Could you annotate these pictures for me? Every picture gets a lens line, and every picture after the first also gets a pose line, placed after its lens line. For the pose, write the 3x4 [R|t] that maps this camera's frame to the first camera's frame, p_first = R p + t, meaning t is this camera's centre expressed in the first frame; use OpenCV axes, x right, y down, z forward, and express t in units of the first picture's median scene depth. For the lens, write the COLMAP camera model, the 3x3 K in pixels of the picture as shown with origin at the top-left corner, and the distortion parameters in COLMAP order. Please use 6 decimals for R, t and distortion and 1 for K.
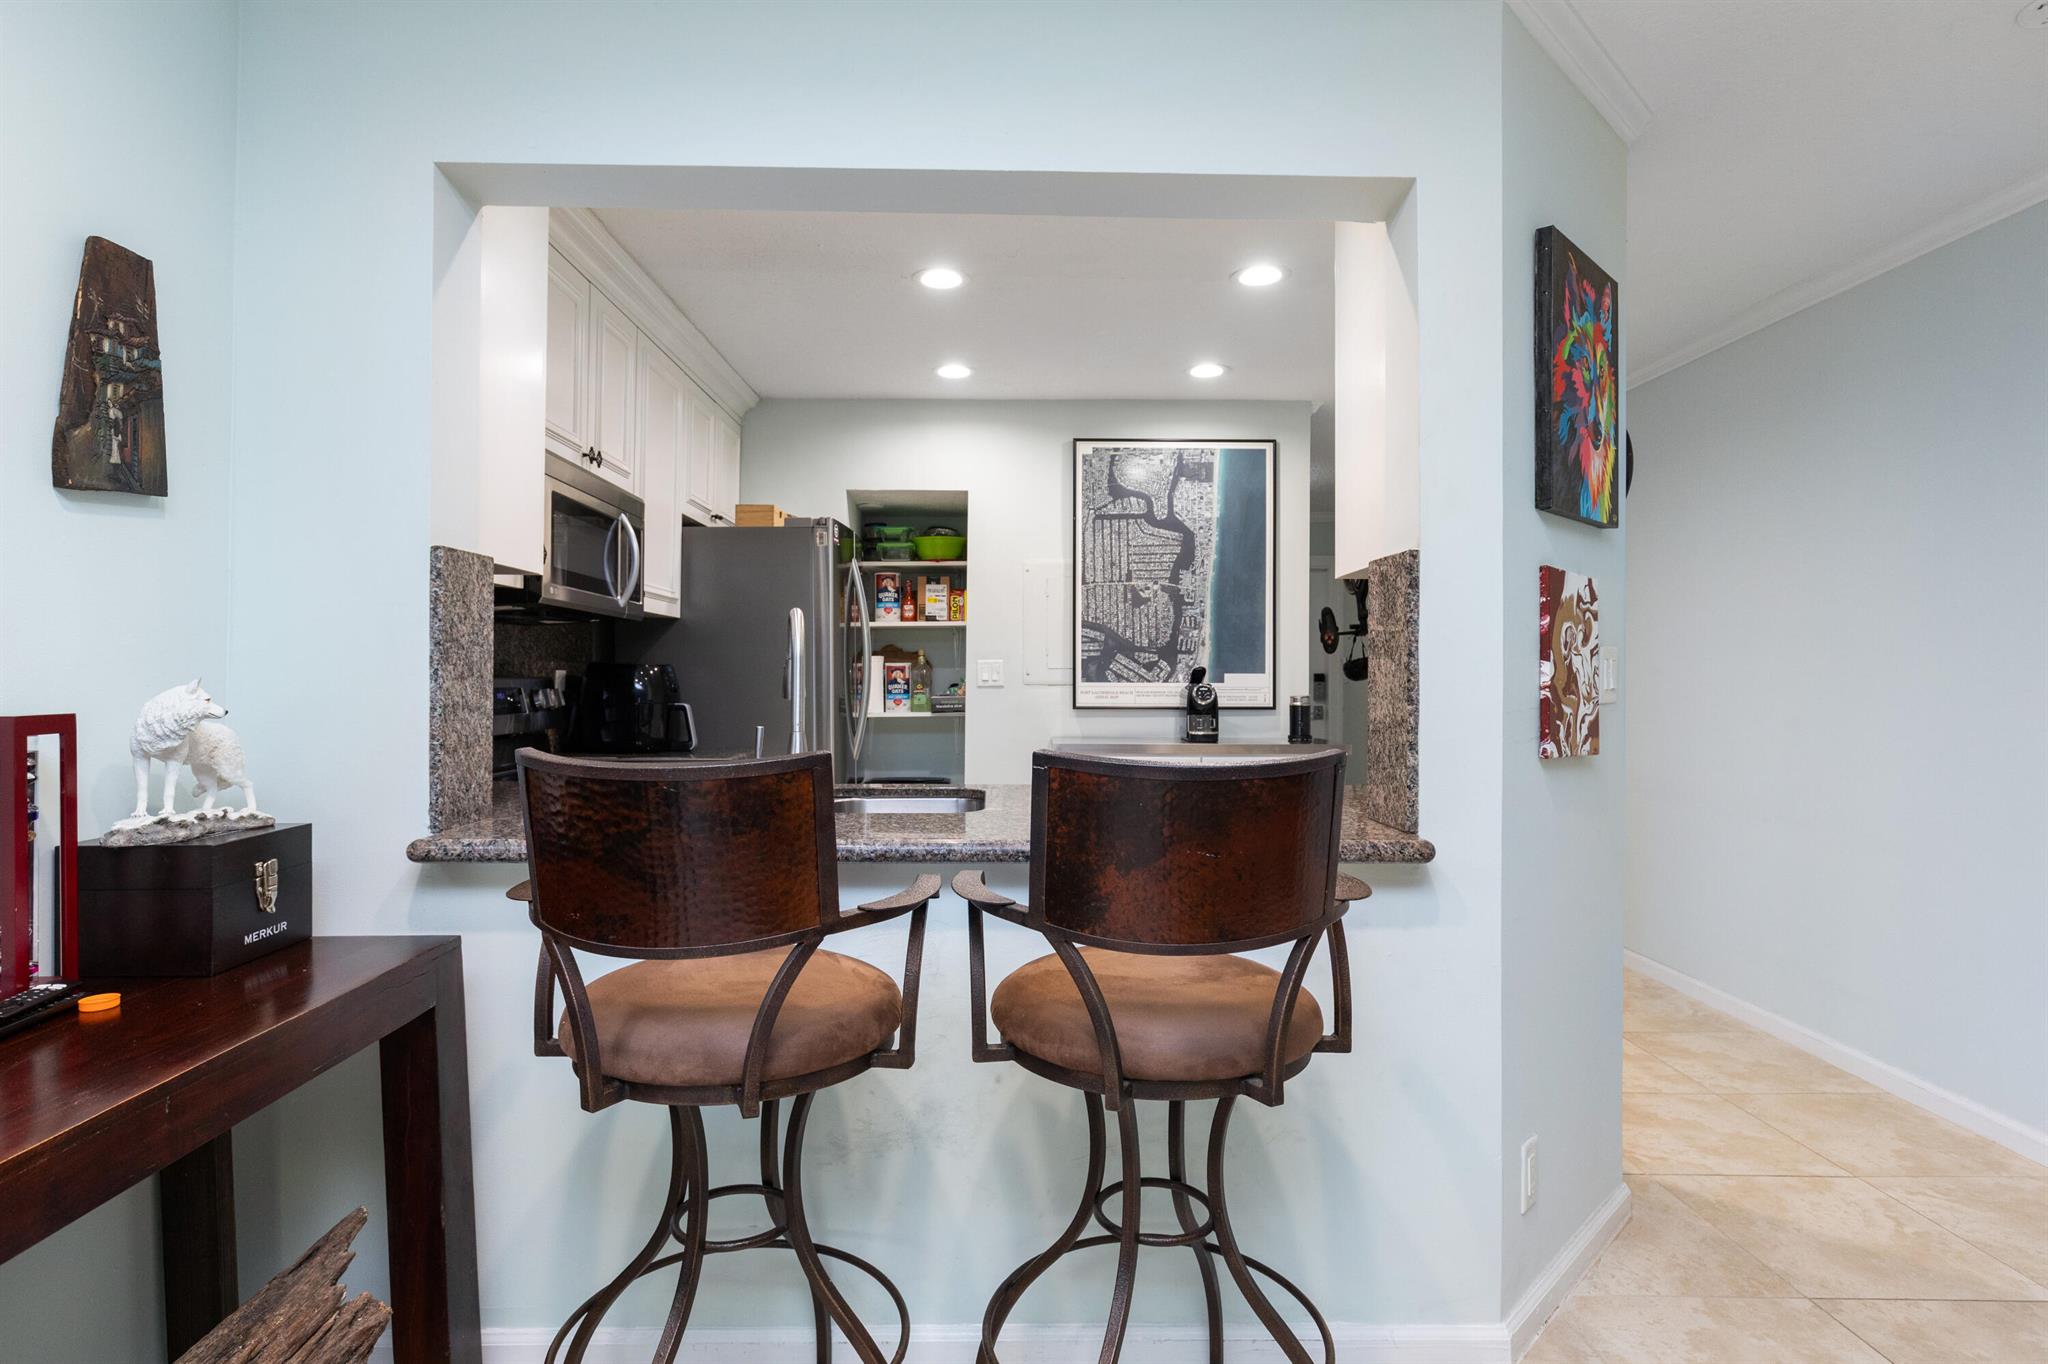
lens RADIAL K [[1053.3, 0, 1020.9], [0, 1053.3, 670.8], [0, 0, 1]] dist [0.001492, 0.000232]
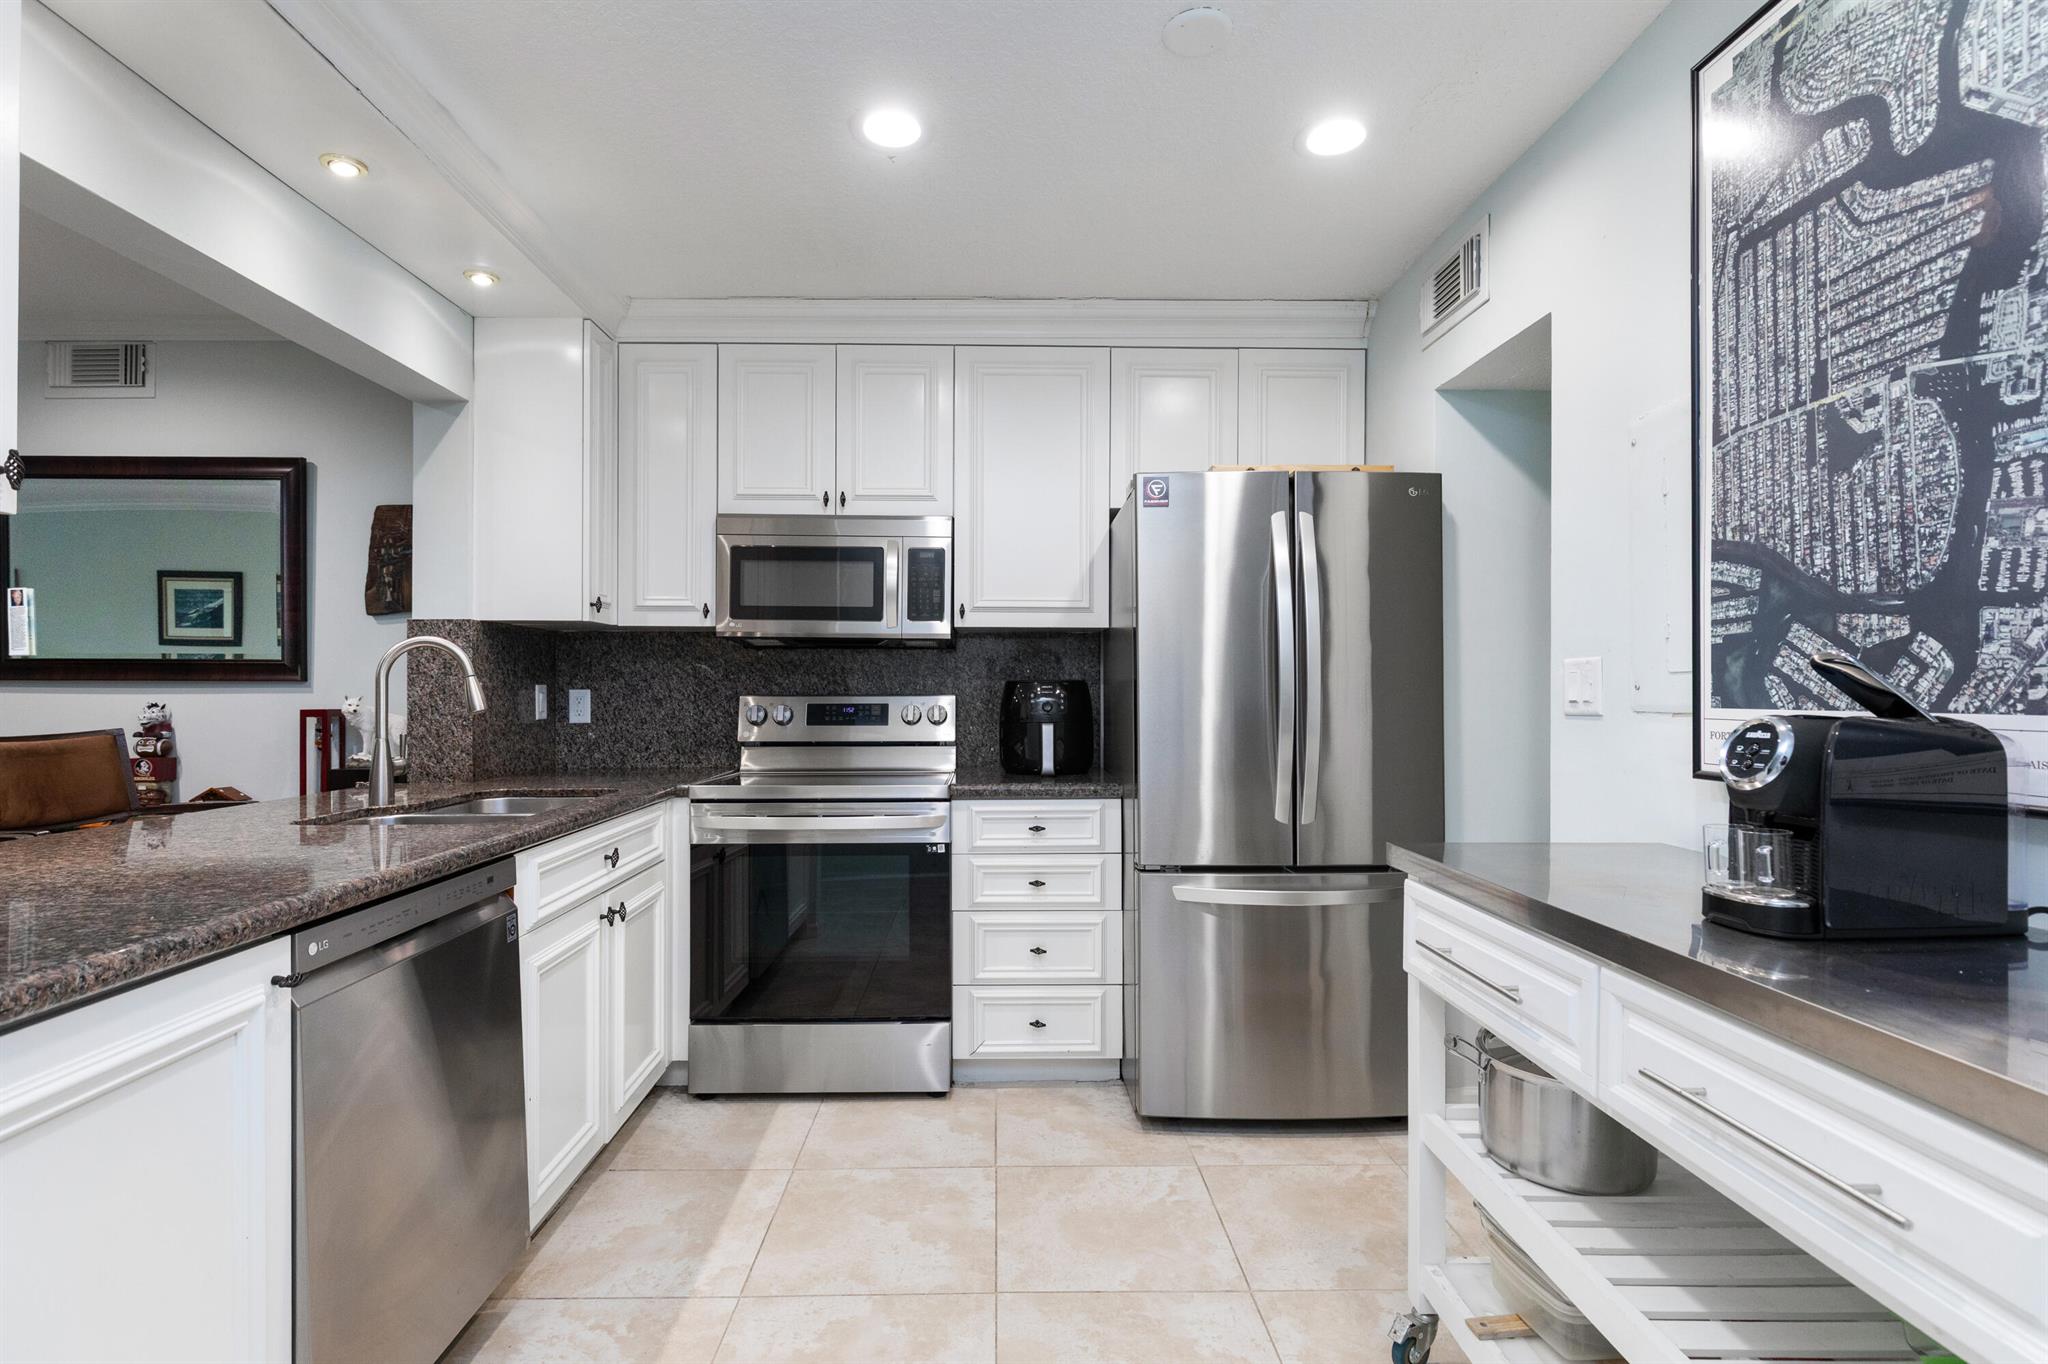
lens RADIAL K [[958.9, 0, 1008.3], [0, 958.9, 690.3], [0, 0, 1]] dist [-0.003799, 0.000241]
pose [[0.007136, -0.004234, -0.999966, 0.393830], [0.006698, 0.999969, -0.004186, 0.004631], [0.999952, -0.006668, 0.007164, 0.747890]]
